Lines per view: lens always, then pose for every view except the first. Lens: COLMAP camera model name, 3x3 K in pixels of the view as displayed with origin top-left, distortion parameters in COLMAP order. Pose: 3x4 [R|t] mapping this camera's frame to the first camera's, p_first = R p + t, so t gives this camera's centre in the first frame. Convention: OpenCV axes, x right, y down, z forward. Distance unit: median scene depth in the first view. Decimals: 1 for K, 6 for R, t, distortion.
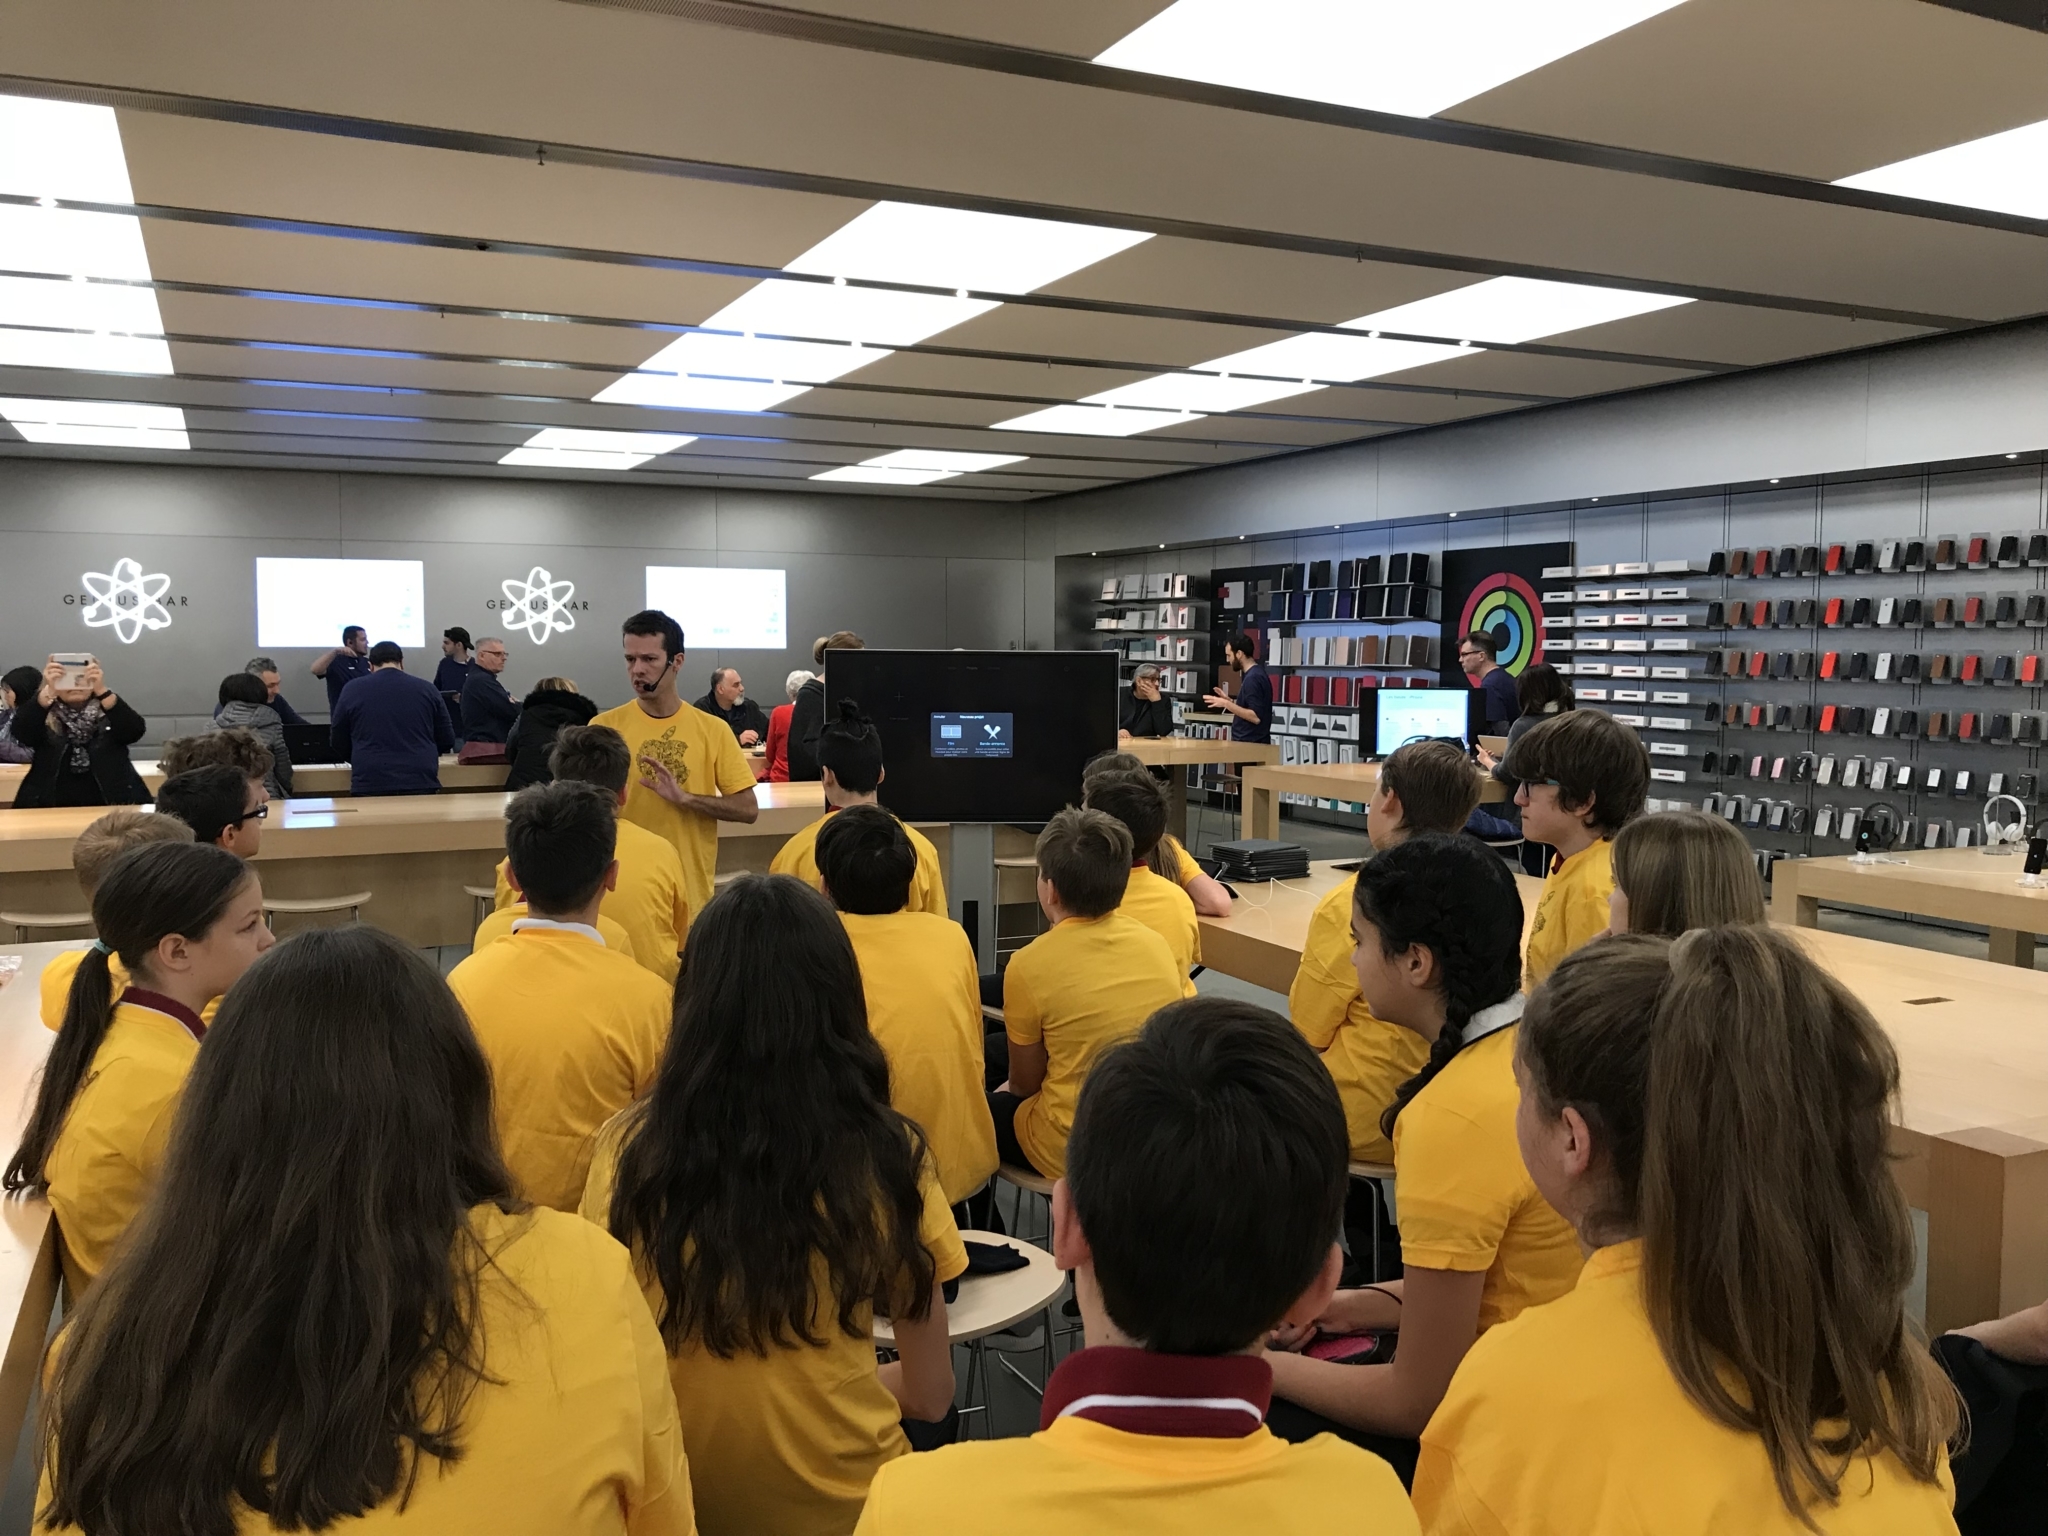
lens RADIAL K [[1614.8, 0, 1024.0], [0, 1614.8, 768.0], [0, 0, 1]] dist [0.009486, 0.000339]
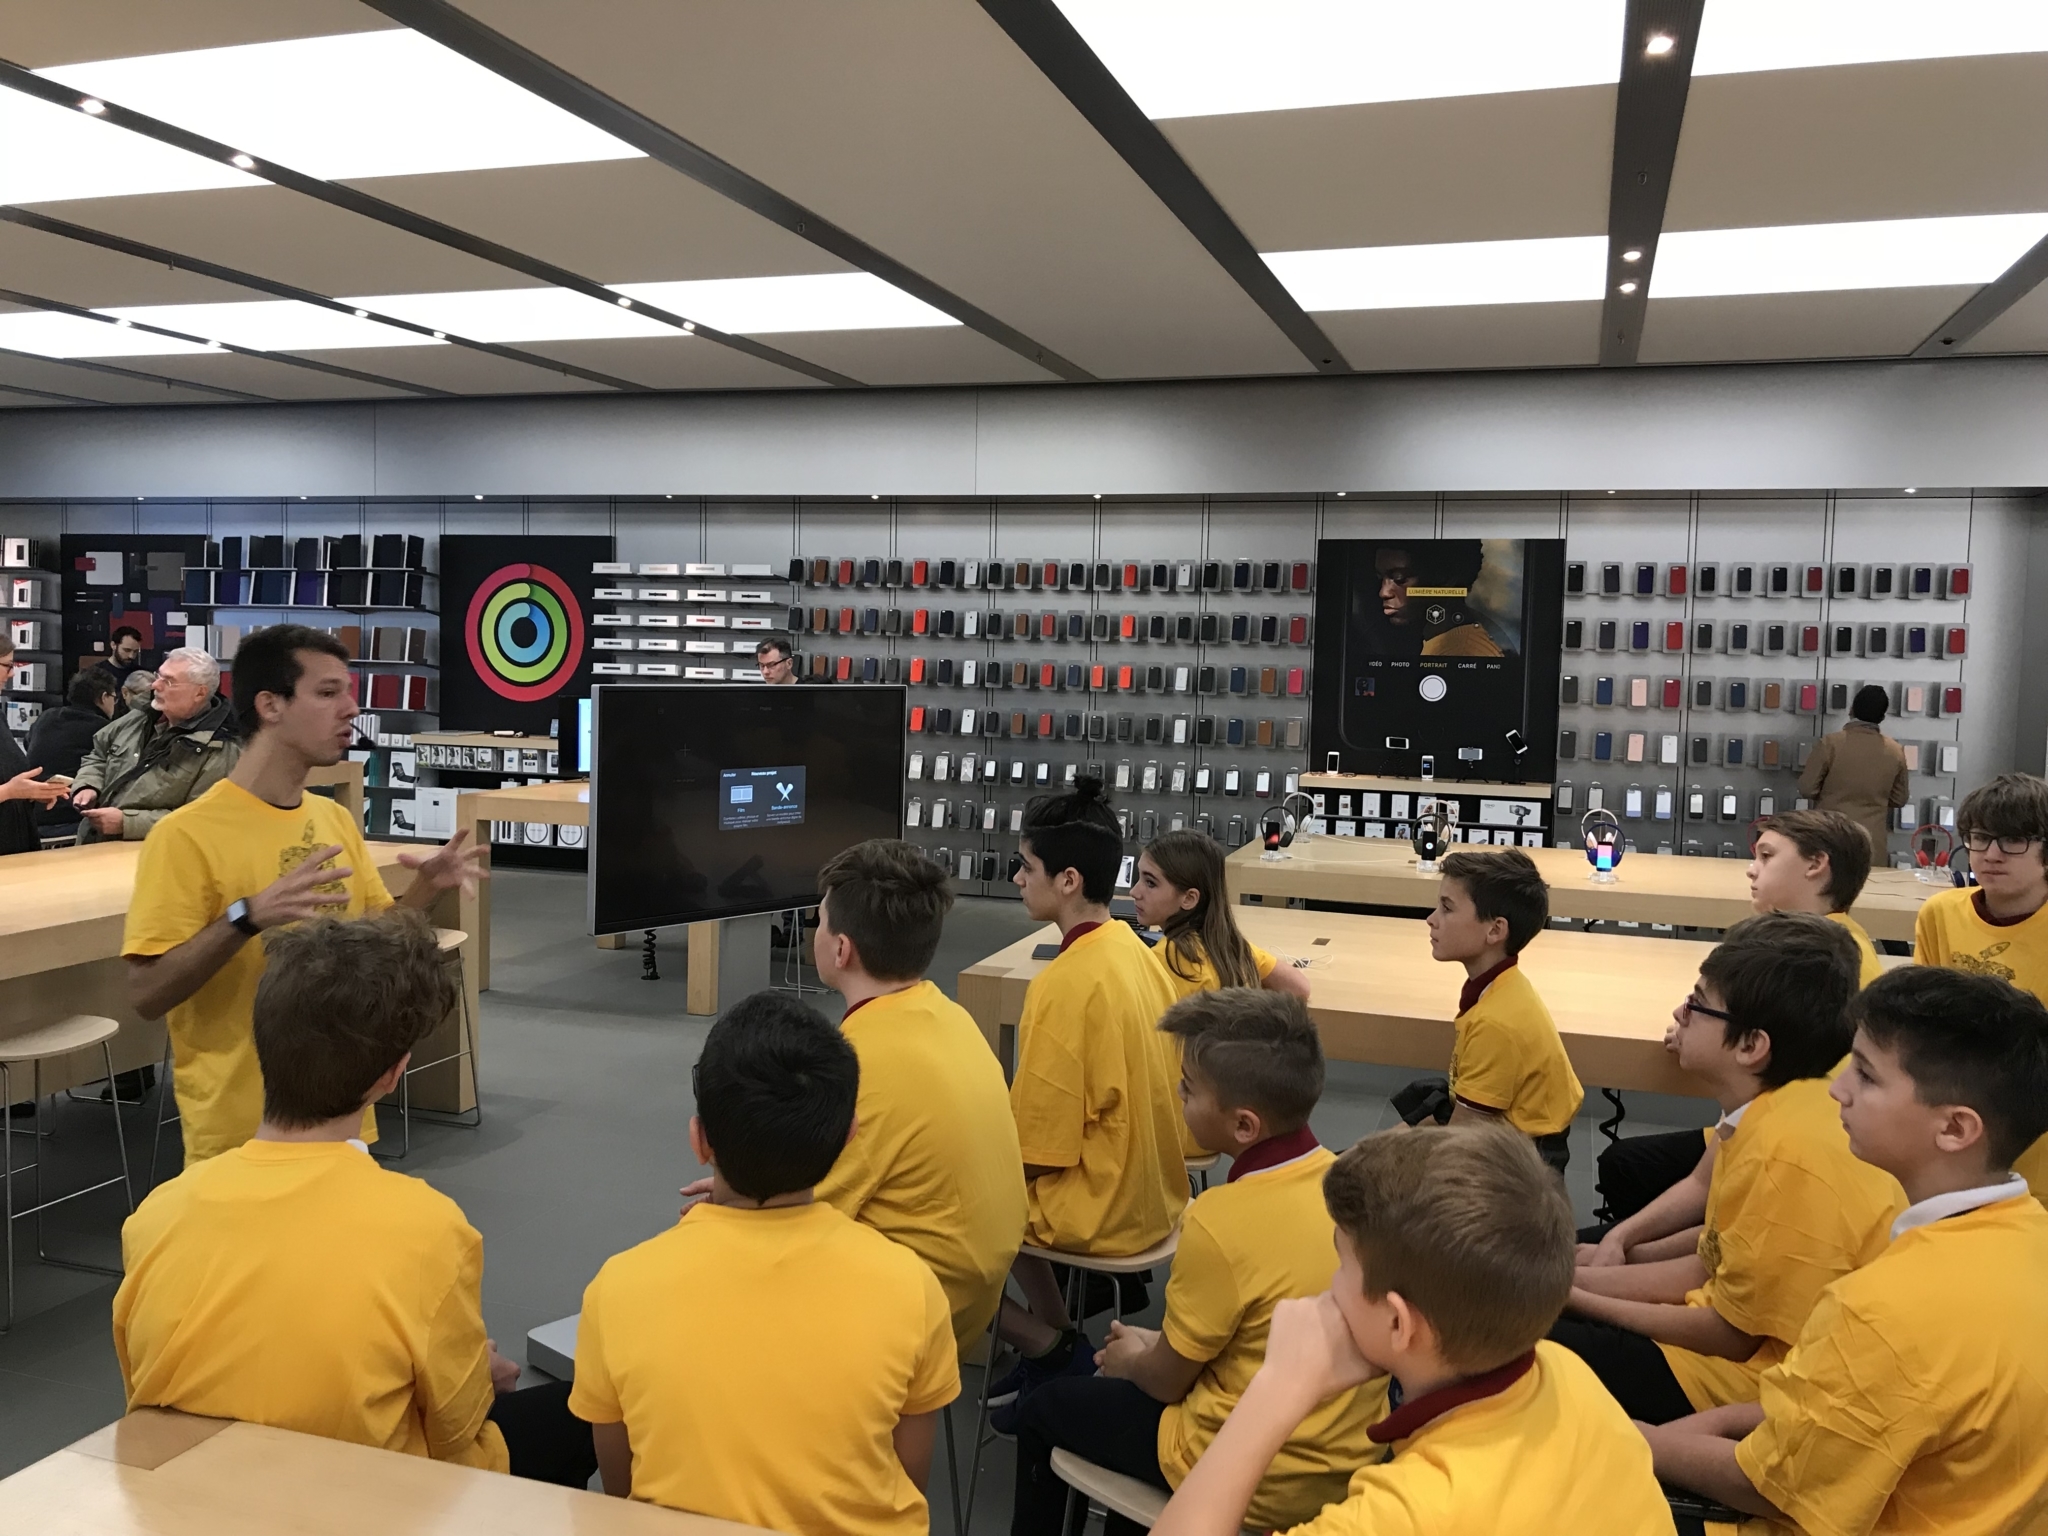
lens RADIAL K [[1614.8, 0, 1024.0], [0, 1614.8, 768.0], [0, 0, 1]] dist [0.009486, 0.000339]
pose [[0.678241, -0.044249, 0.733506, -0.207624], [0.034077, 0.999005, 0.028756, -0.021350], [-0.734049, 0.005492, 0.679074, 0.165123]]
